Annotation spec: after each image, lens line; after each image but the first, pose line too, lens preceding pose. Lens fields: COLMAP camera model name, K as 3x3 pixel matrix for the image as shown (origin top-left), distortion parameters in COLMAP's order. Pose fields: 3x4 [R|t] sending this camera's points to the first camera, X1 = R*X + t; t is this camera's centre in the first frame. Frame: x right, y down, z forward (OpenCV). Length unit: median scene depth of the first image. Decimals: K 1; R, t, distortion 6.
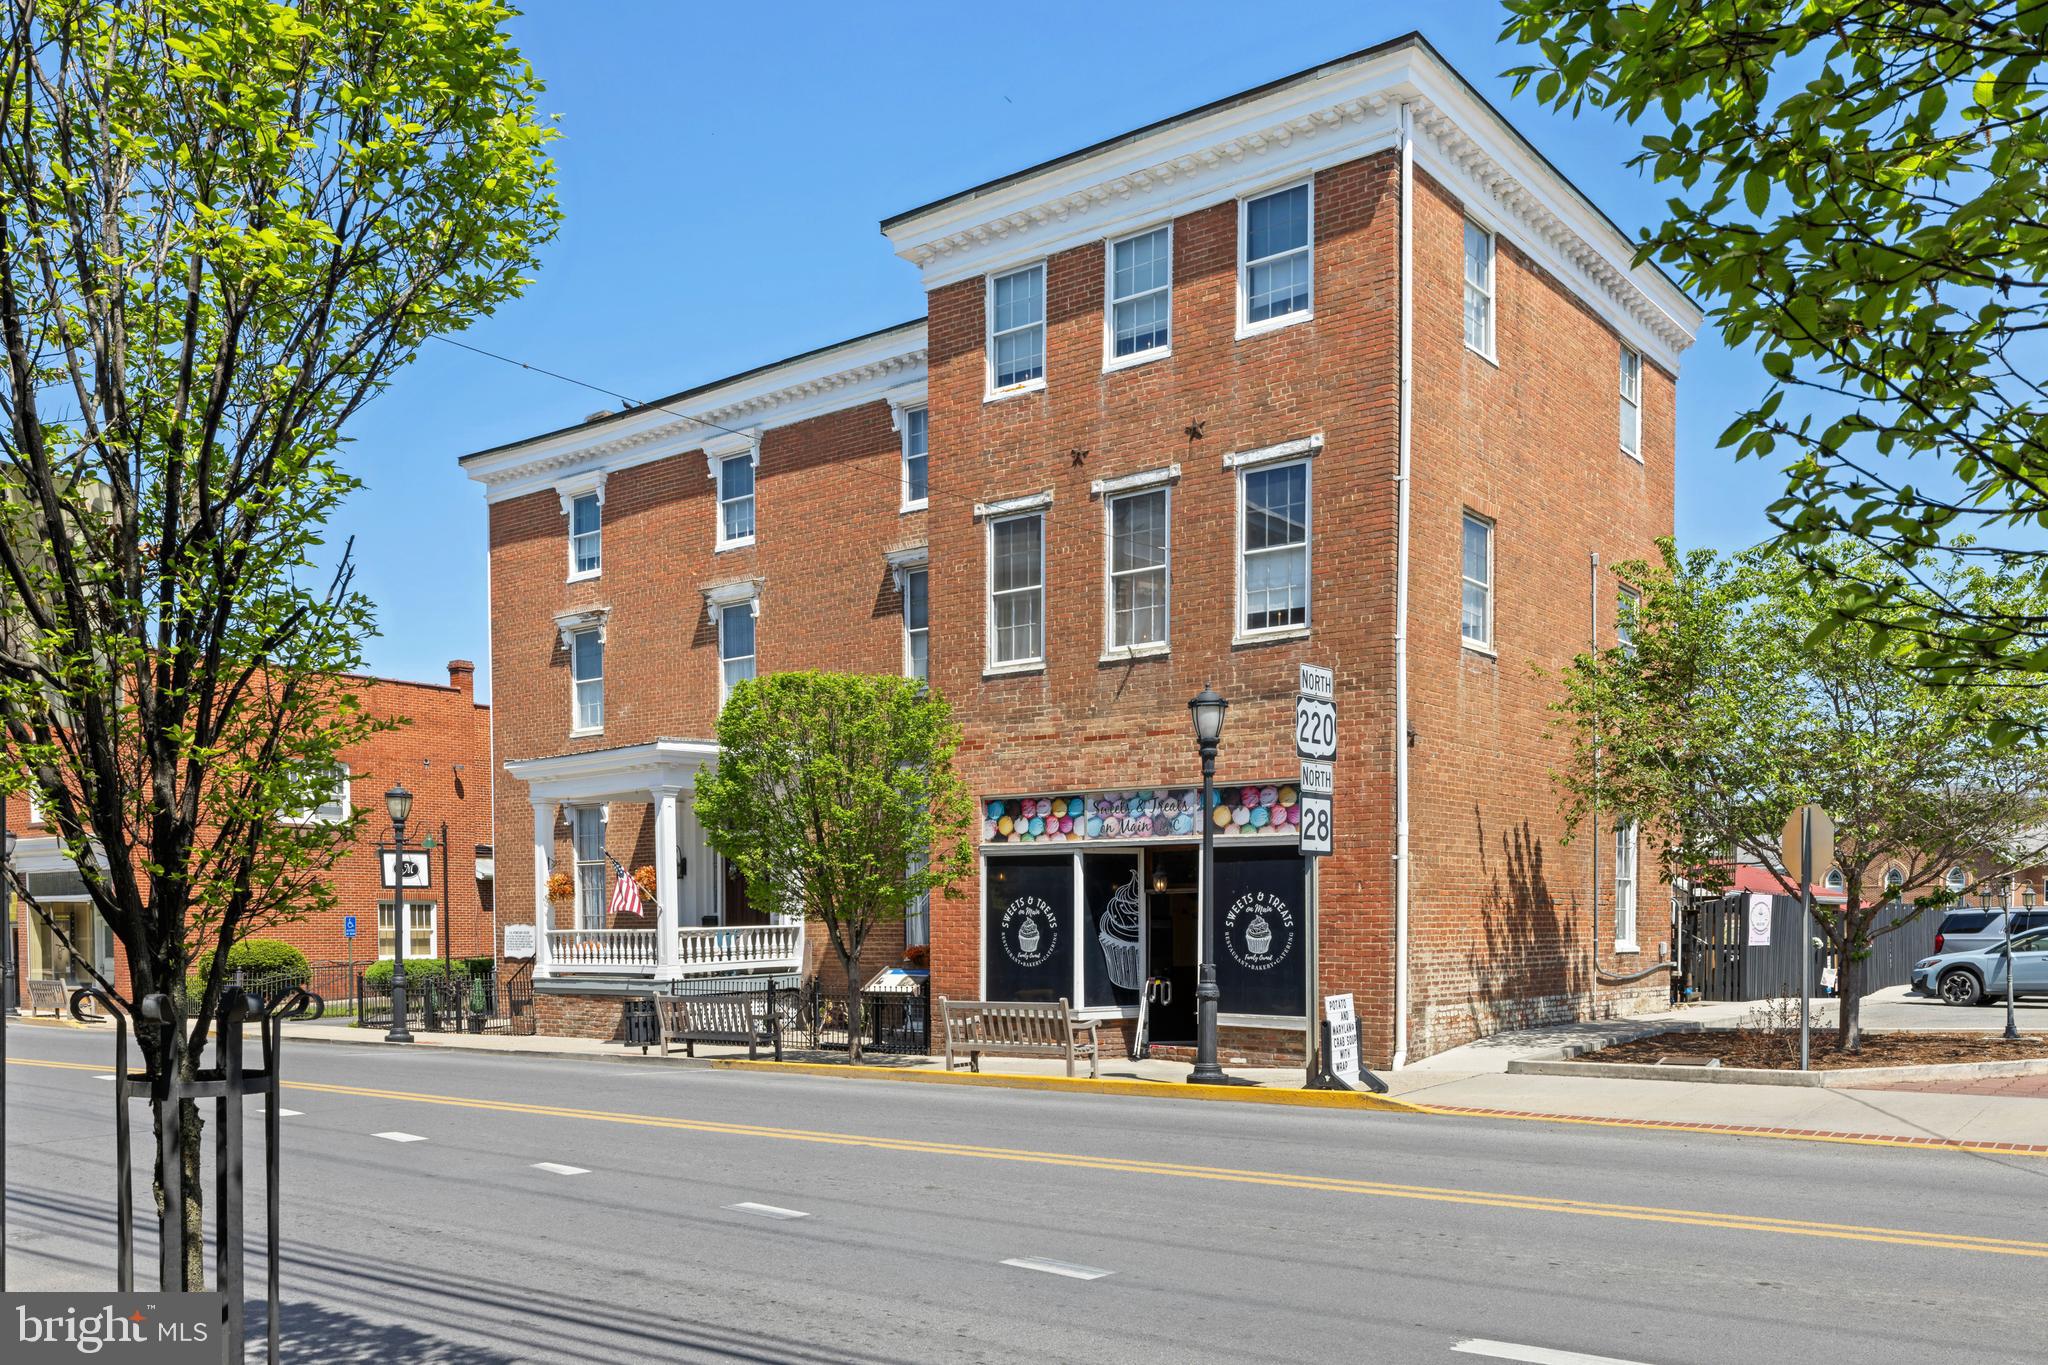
lens RADIAL K [[1652.8, 0, 1024.5], [0, 1652.8, 993.8], [0, 0, 1]] dist [0.000702, 0.000430]
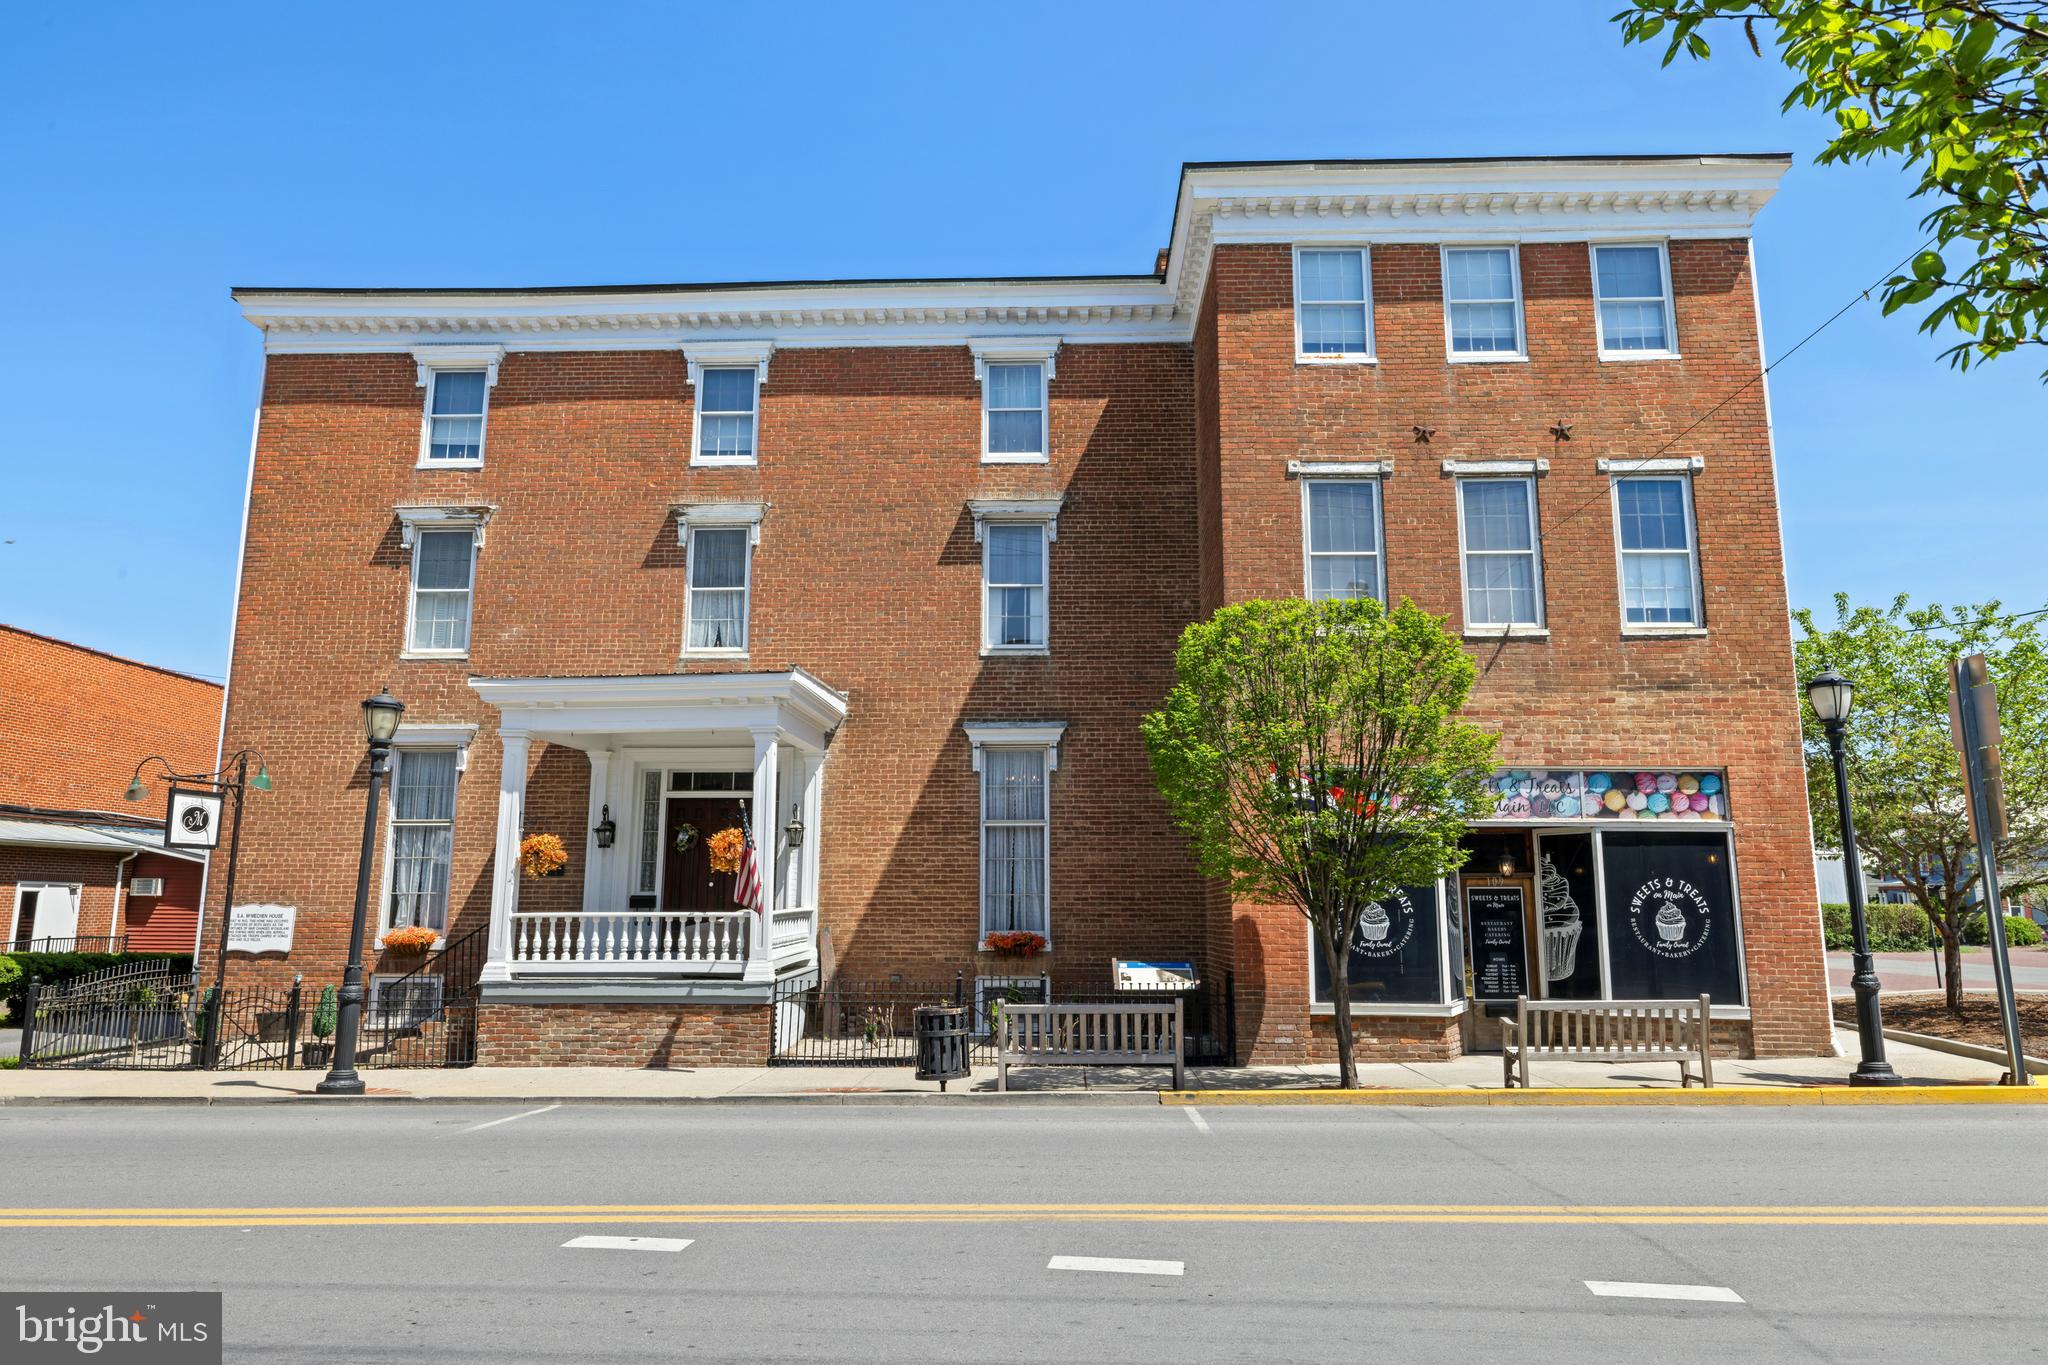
lens RADIAL K [[1285.0, 0, 1024.0], [0, 1285.0, 682.5], [0, 0, 1]] dist [-0.000502, 0.000438]
pose [[0.808969, 0.107943, 0.577856, -0.602581], [0.019352, 0.977574, -0.209702, -0.020538], [-0.587532, 0.180825, 0.788738, 0.564147]]
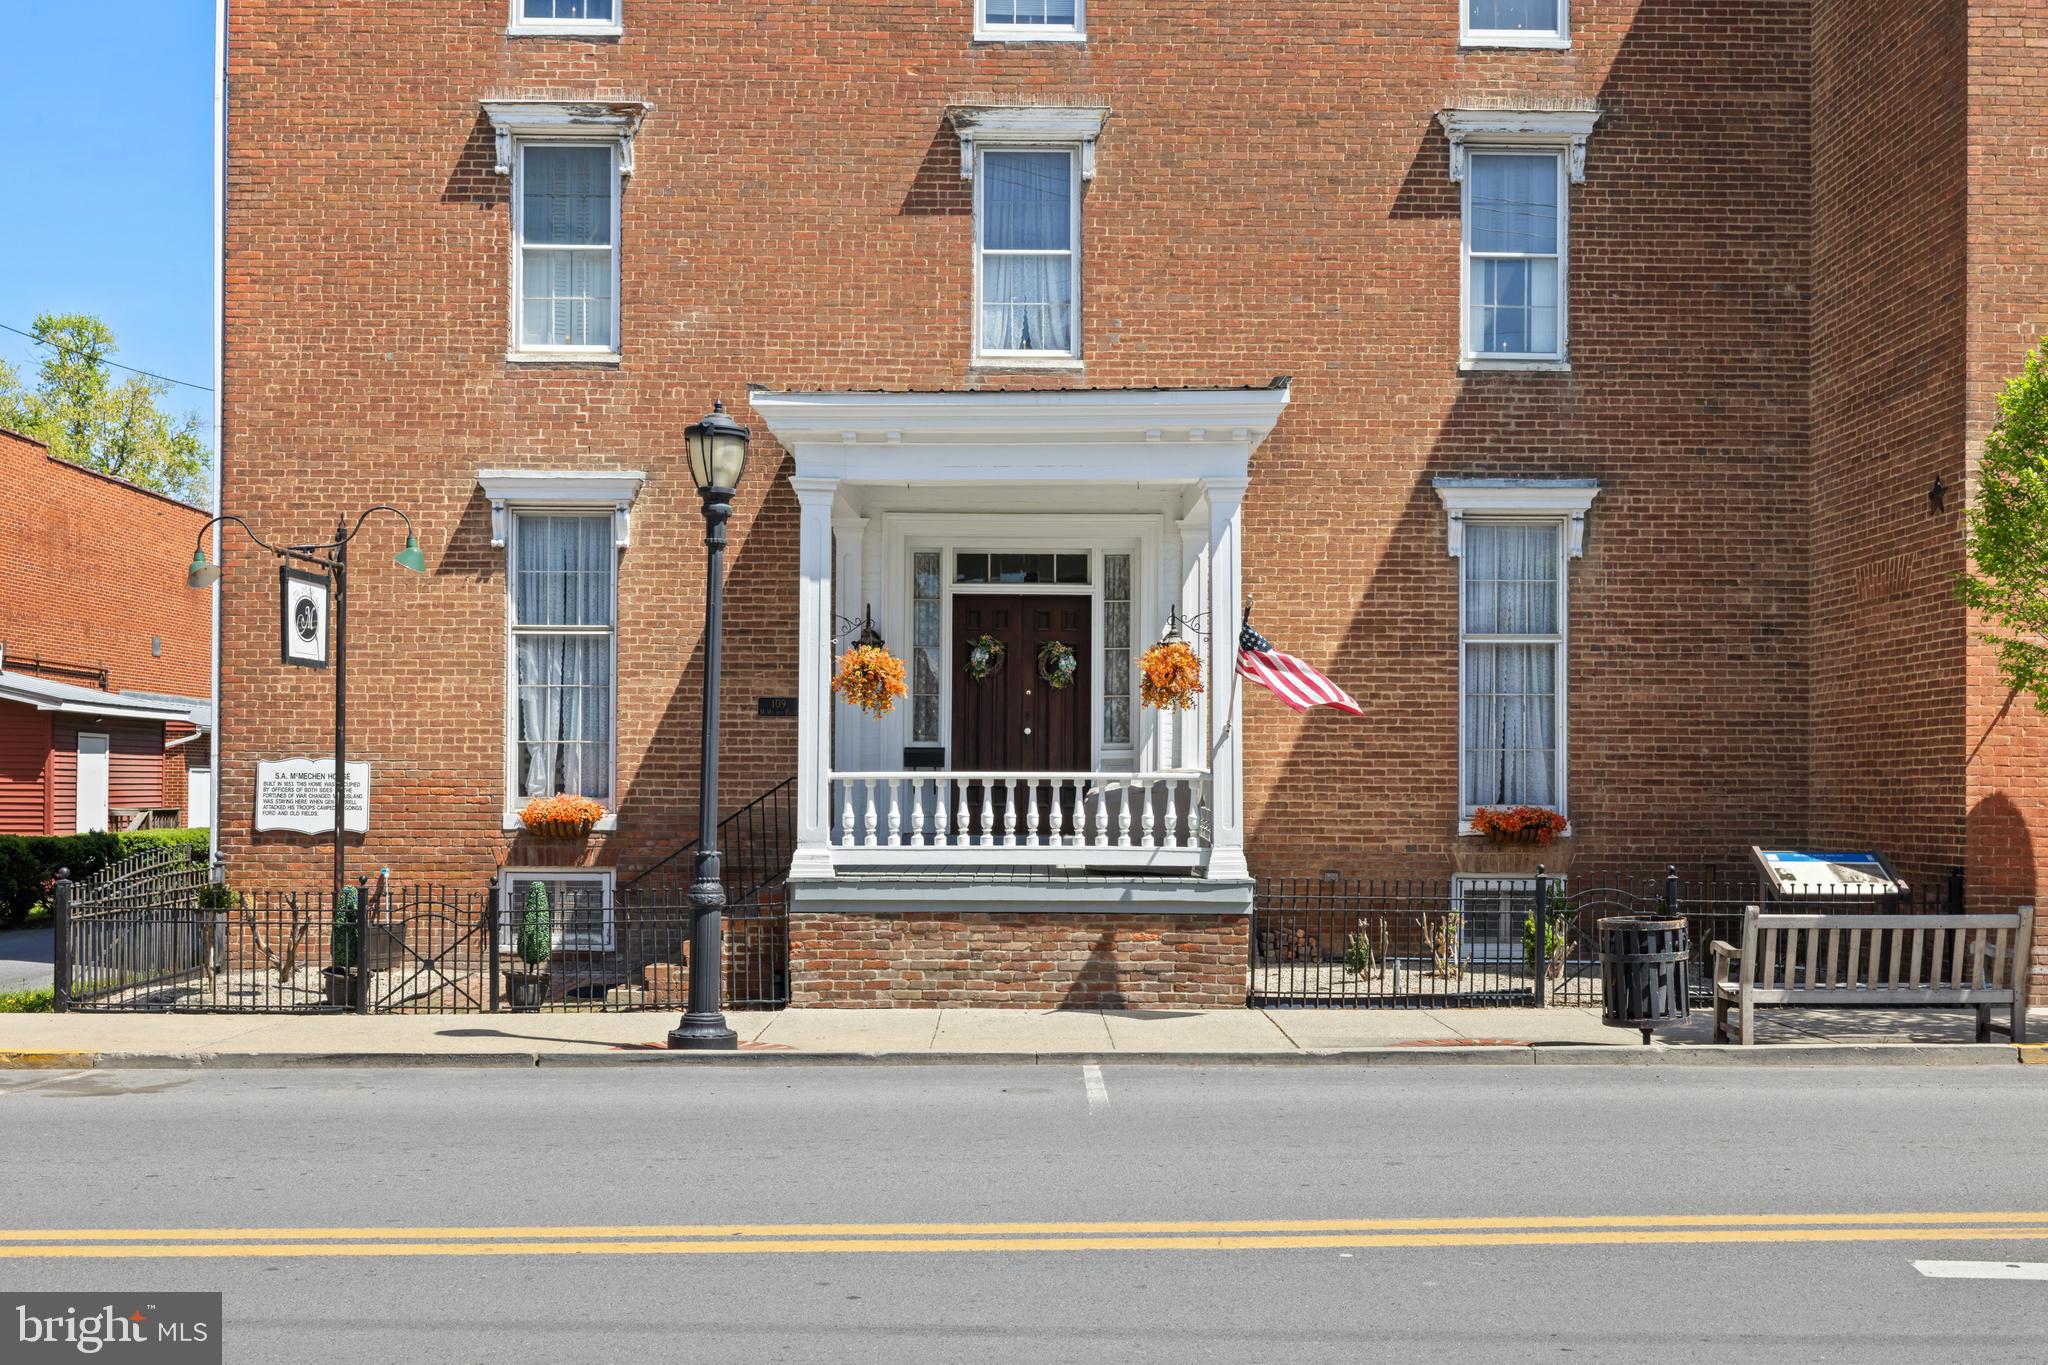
lens RADIAL K [[1986.1, 0, 1041.3], [0, 1986.1, 768.5], [0, 0, 1]] dist [-0.005748, 0.012211]
pose [[0.780507, 0.013712, 0.624997, -0.793715], [0.015689, 0.999015, -0.041511, -0.021965], [-0.624951, 0.042206, 0.779523, 0.740397]]
